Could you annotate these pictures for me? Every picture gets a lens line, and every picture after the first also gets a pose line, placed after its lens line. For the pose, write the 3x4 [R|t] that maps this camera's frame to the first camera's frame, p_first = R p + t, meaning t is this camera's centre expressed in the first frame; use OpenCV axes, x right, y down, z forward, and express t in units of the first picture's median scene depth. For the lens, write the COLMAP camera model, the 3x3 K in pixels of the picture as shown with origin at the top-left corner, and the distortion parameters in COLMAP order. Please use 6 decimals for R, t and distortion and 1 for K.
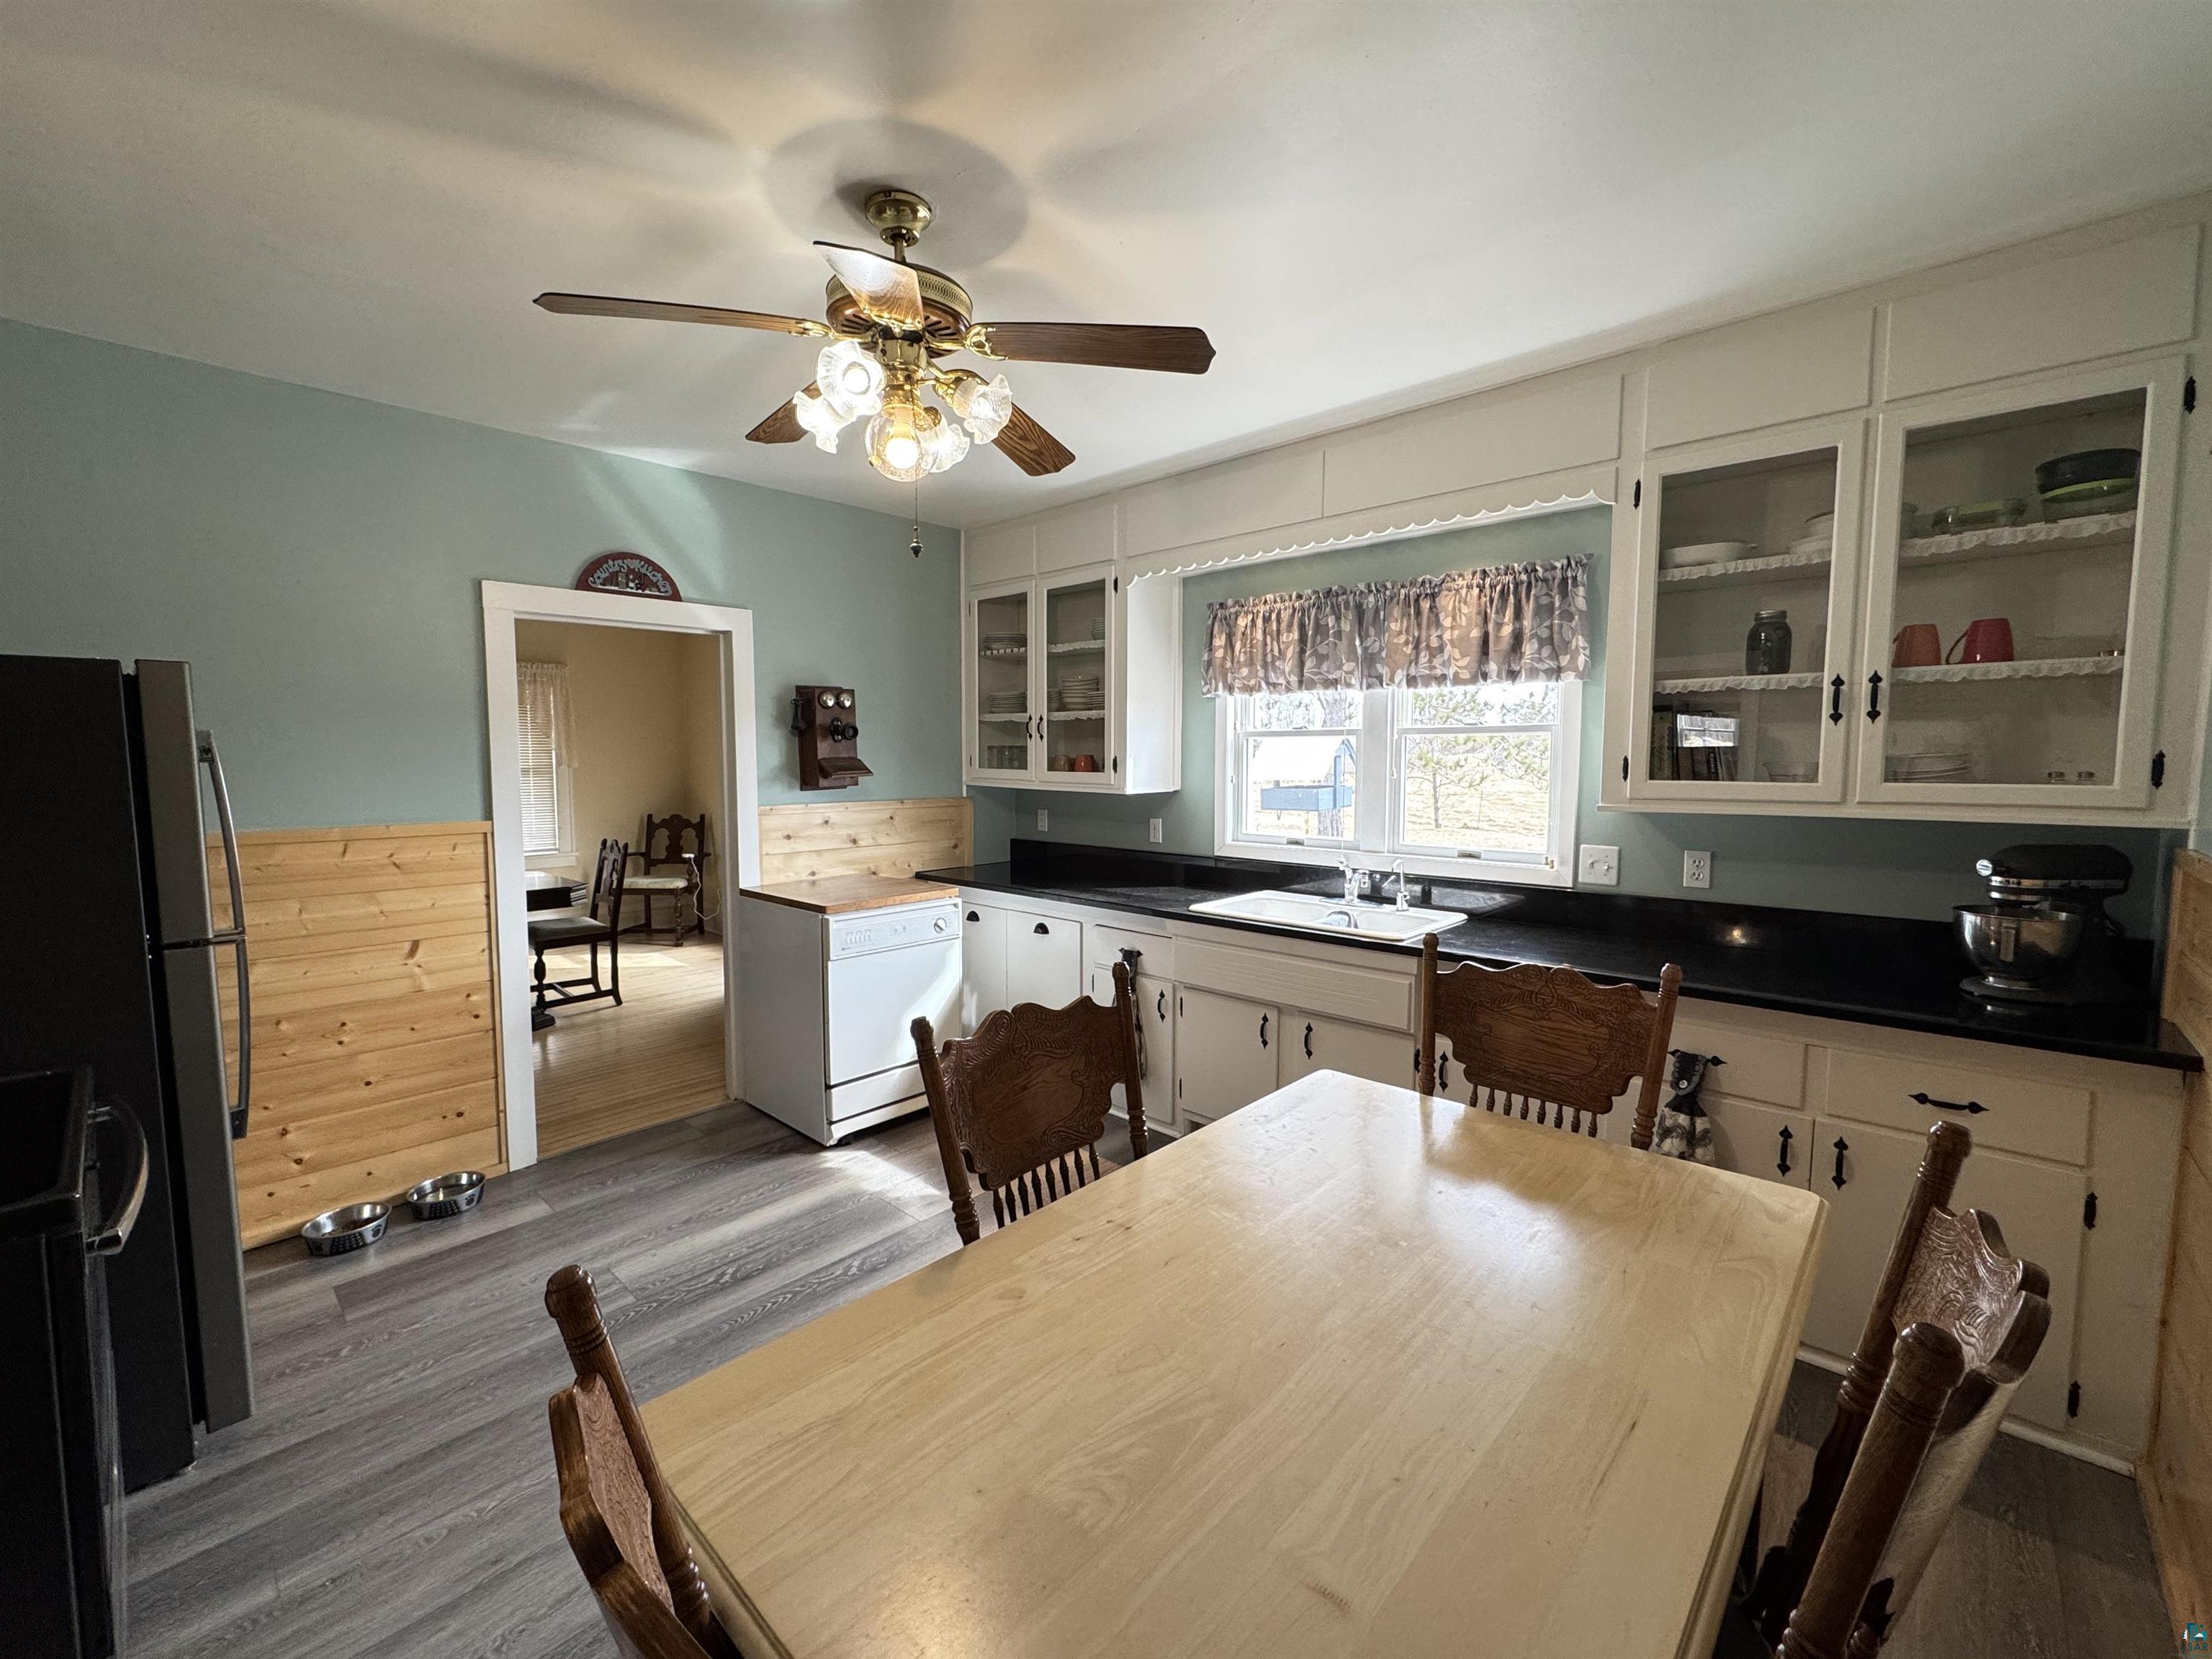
lens RADIAL K [[907.0, 0, 1100.4], [0, 907.0, 824.8], [0, 0, 1]] dist [-0.000398, 0.000130]
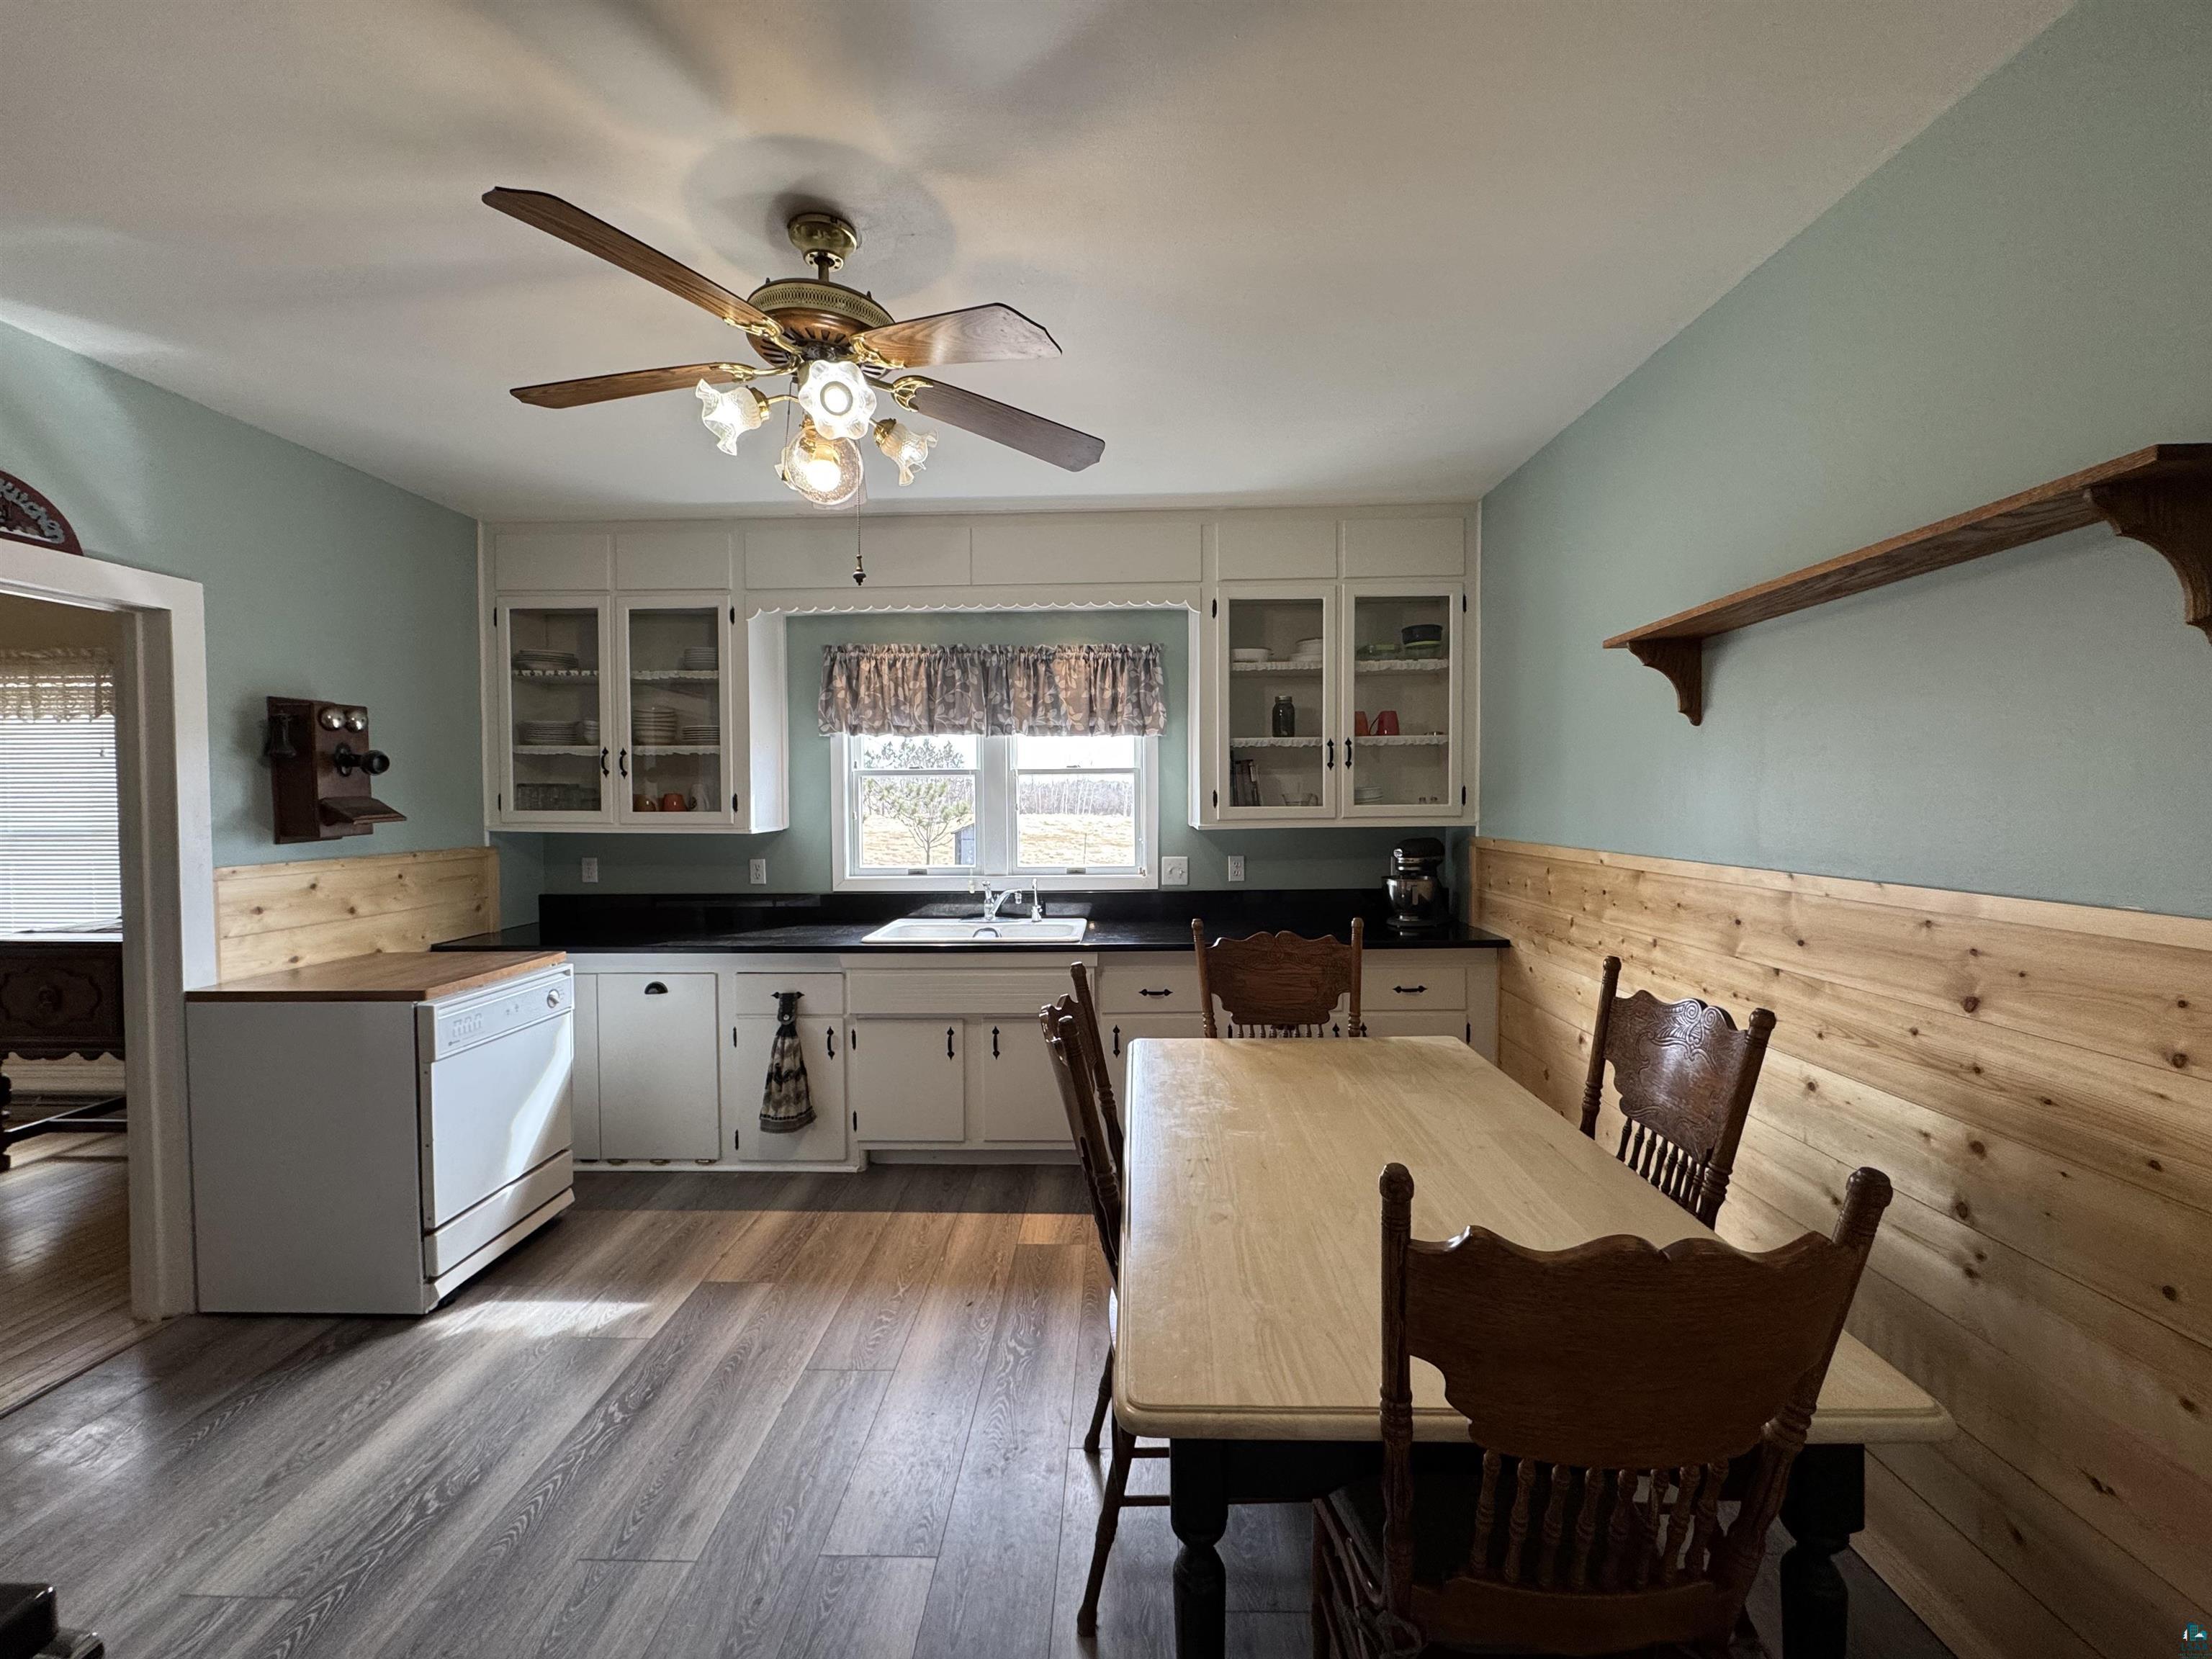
lens RADIAL K [[882.2, 0, 1103.1], [0, 882.2, 825.2], [0, 0, 1]] dist [-0.000578, 0.000281]
pose [[0.750372, -0.025700, 0.660516, -0.351607], [0.057772, 0.997970, -0.026801, 0.004391], [-0.658486, 0.058270, 0.750334, 0.064014]]
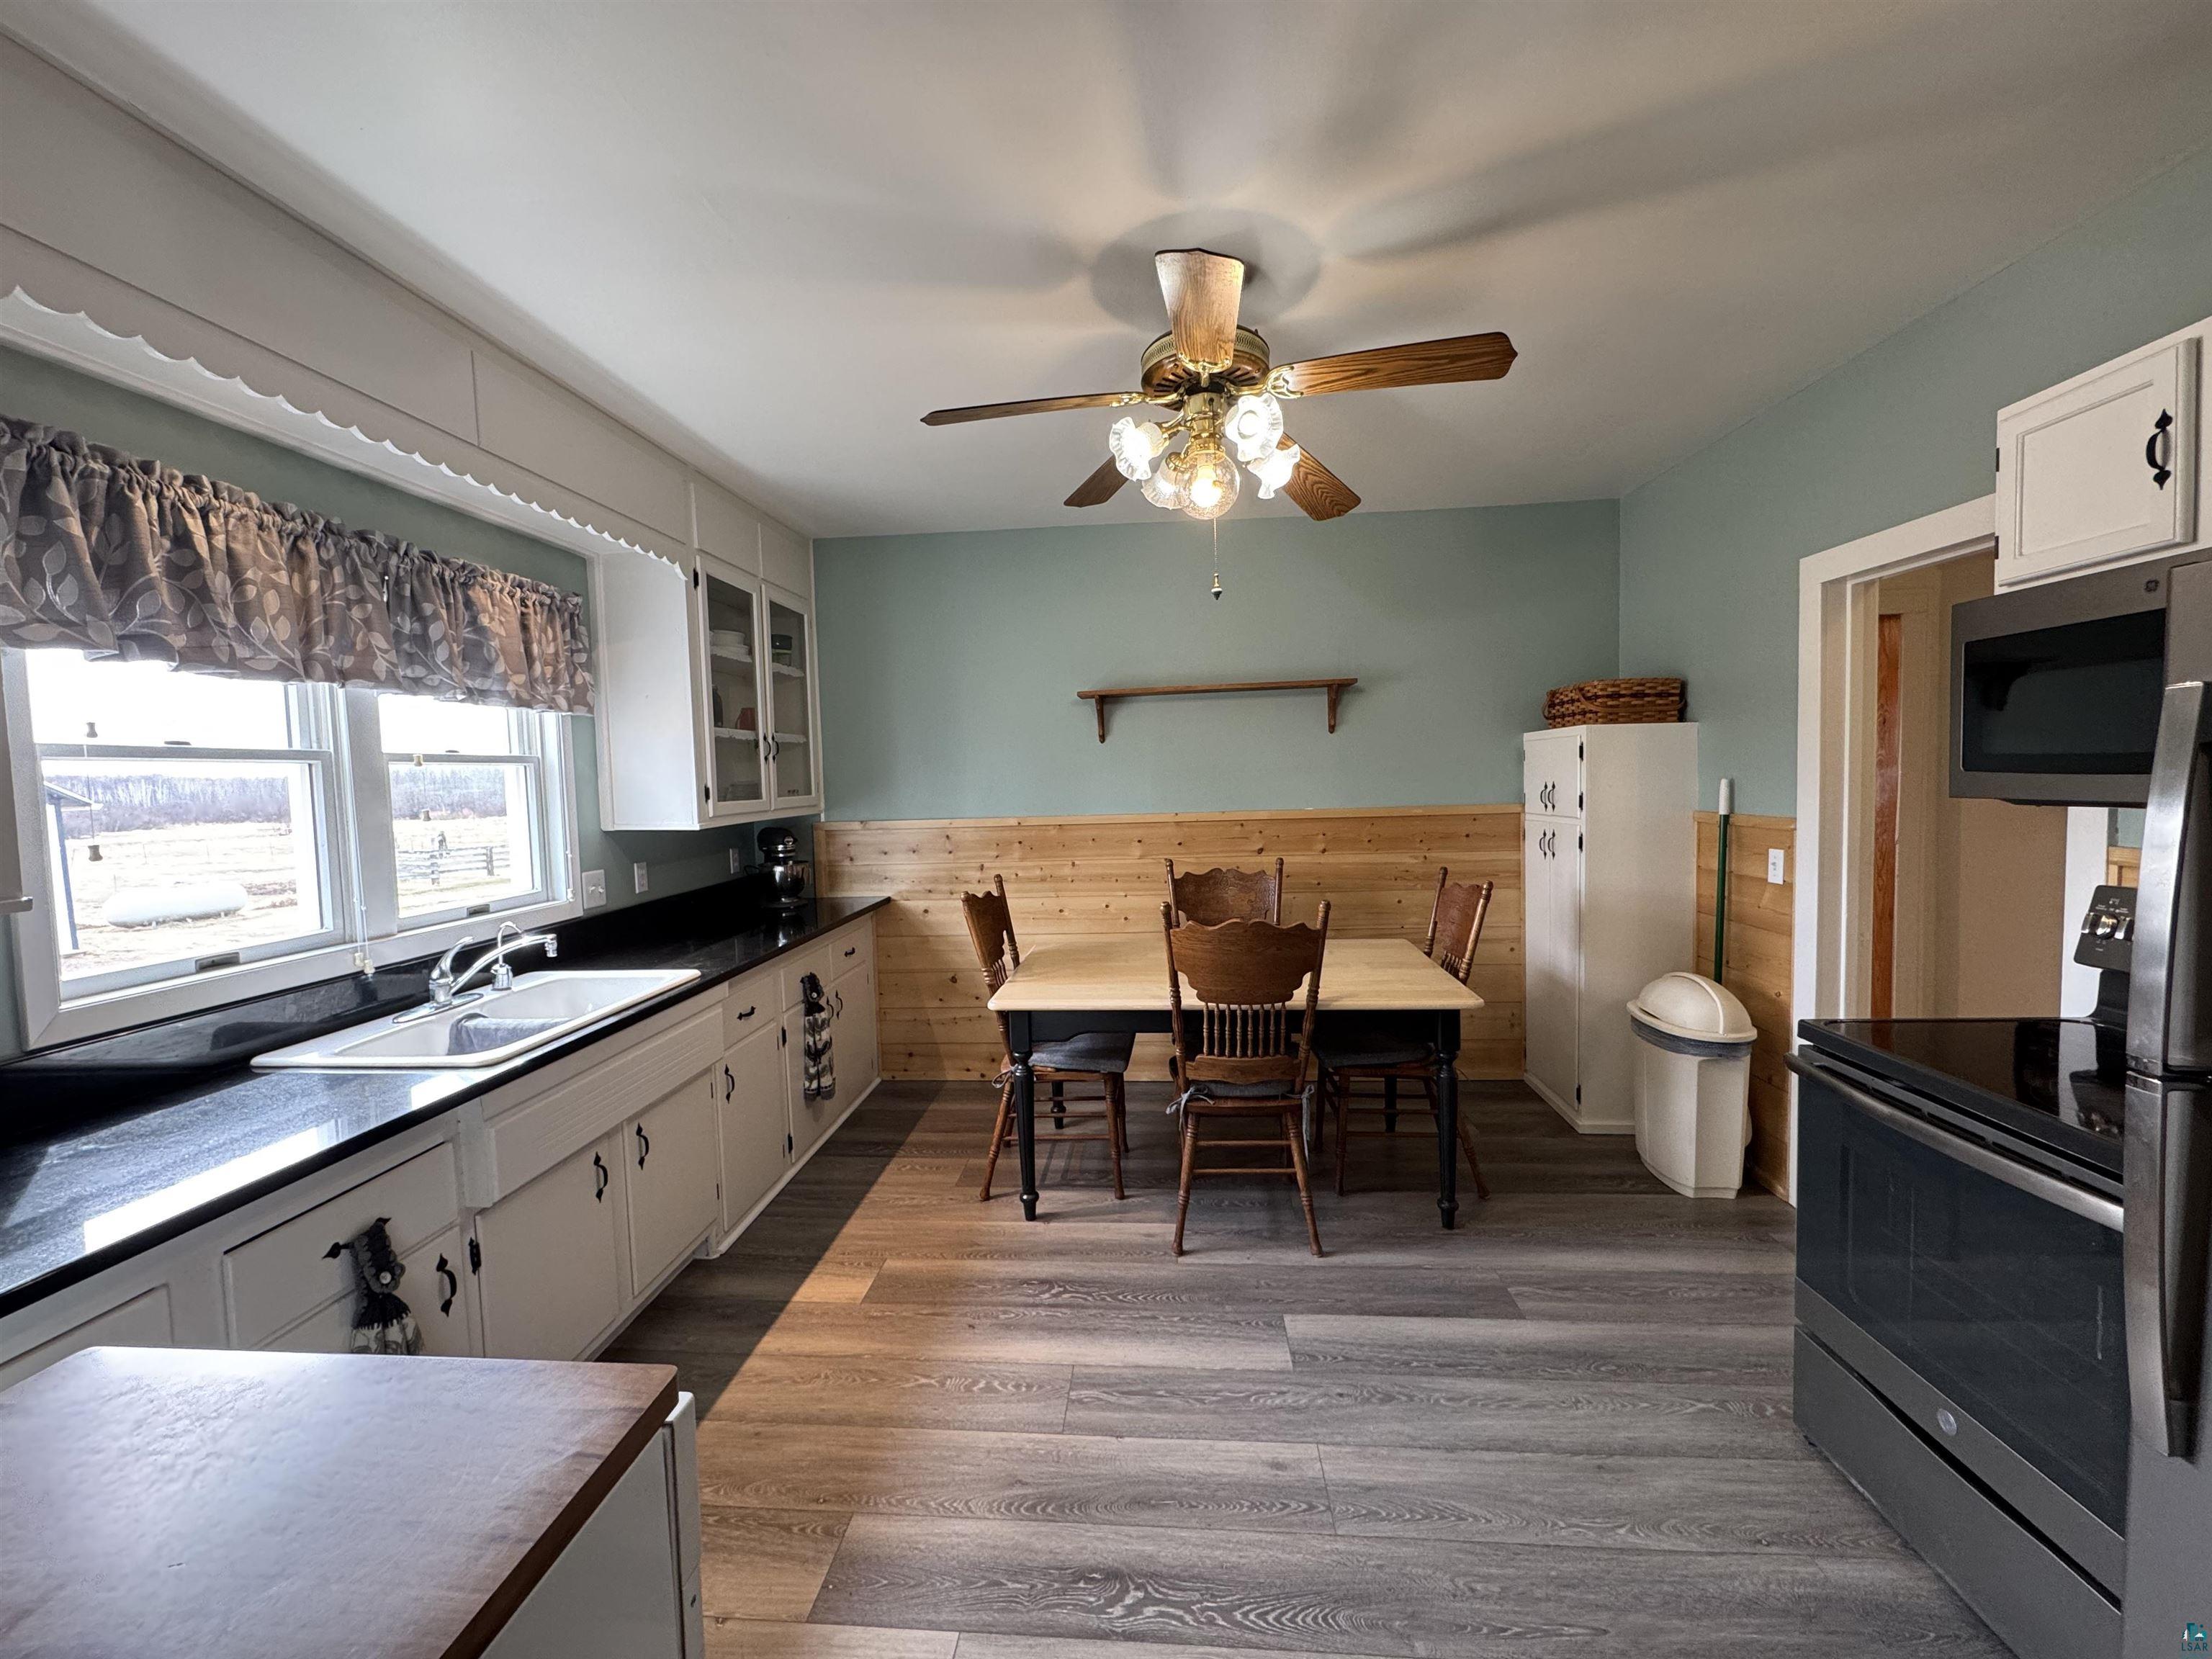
lens RADIAL K [[879.8, 0, 1100.7], [0, 879.8, 824.9], [0, 0, 1]] dist [-0.000399, 0.000045]
pose [[-0.622493, -0.028772, 0.782096, -0.551258], [0.089471, 0.990156, 0.107639, -0.077057], [-0.777494, 0.136979, -0.613791, 1.011918]]
